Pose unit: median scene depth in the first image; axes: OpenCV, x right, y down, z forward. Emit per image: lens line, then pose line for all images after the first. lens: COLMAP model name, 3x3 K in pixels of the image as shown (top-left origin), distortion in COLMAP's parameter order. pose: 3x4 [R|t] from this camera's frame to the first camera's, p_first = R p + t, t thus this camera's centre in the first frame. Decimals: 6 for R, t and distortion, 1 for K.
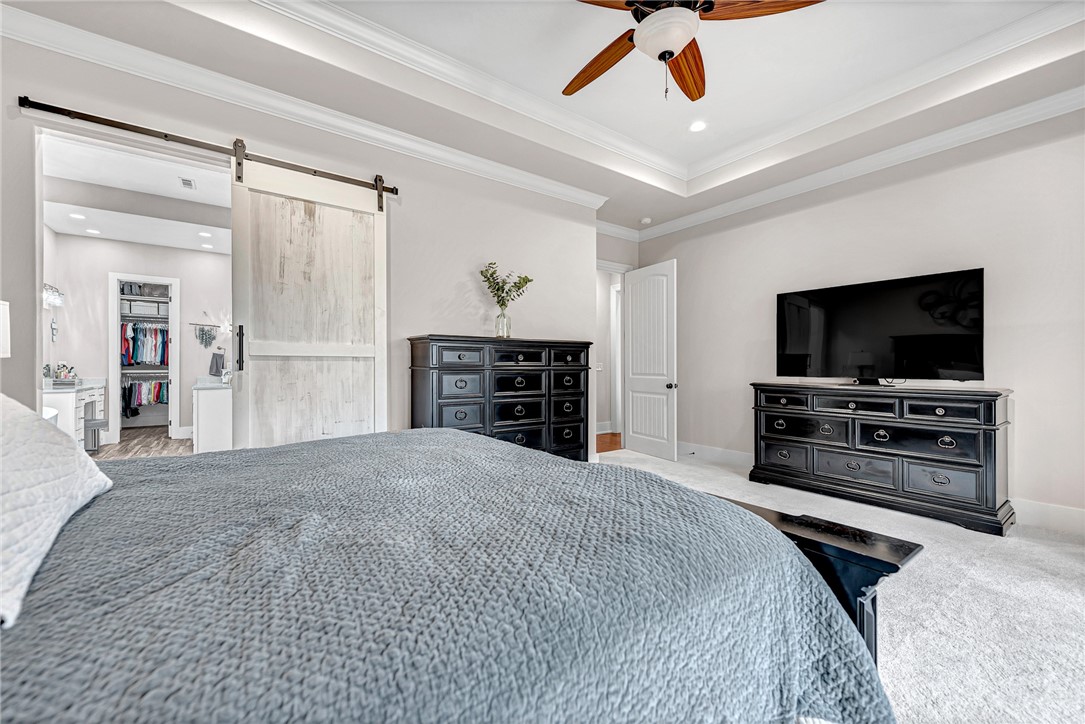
lens RADIAL K [[434.3, 0, 539.4], [0, 434.3, 368.4], [0, 0, 1]] dist [0.008744, -0.002143]
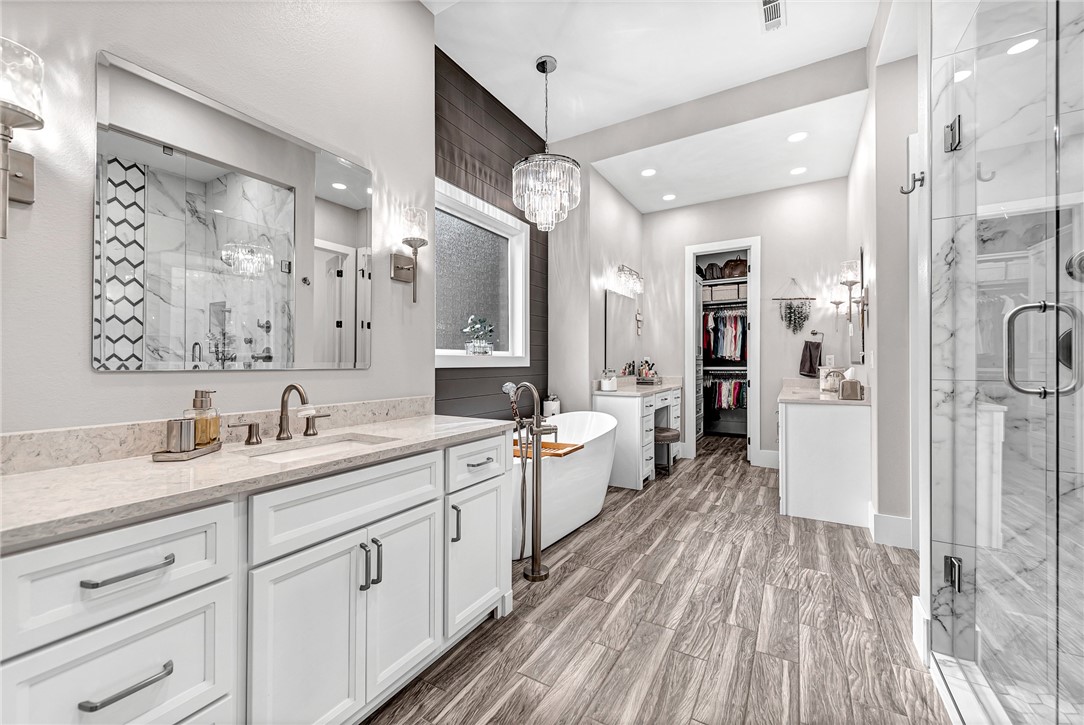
lens RADIAL K [[433.9, 0, 539.5], [0, 433.9, 364.0], [0, 0, 1]] dist [0.008744, -0.002143]
pose [[0.396205, -0.001581, -0.918161, -0.310430], [0.001055, 0.999999, -0.001266, -0.000989], [0.918162, -0.000467, 0.396206, 0.381470]]
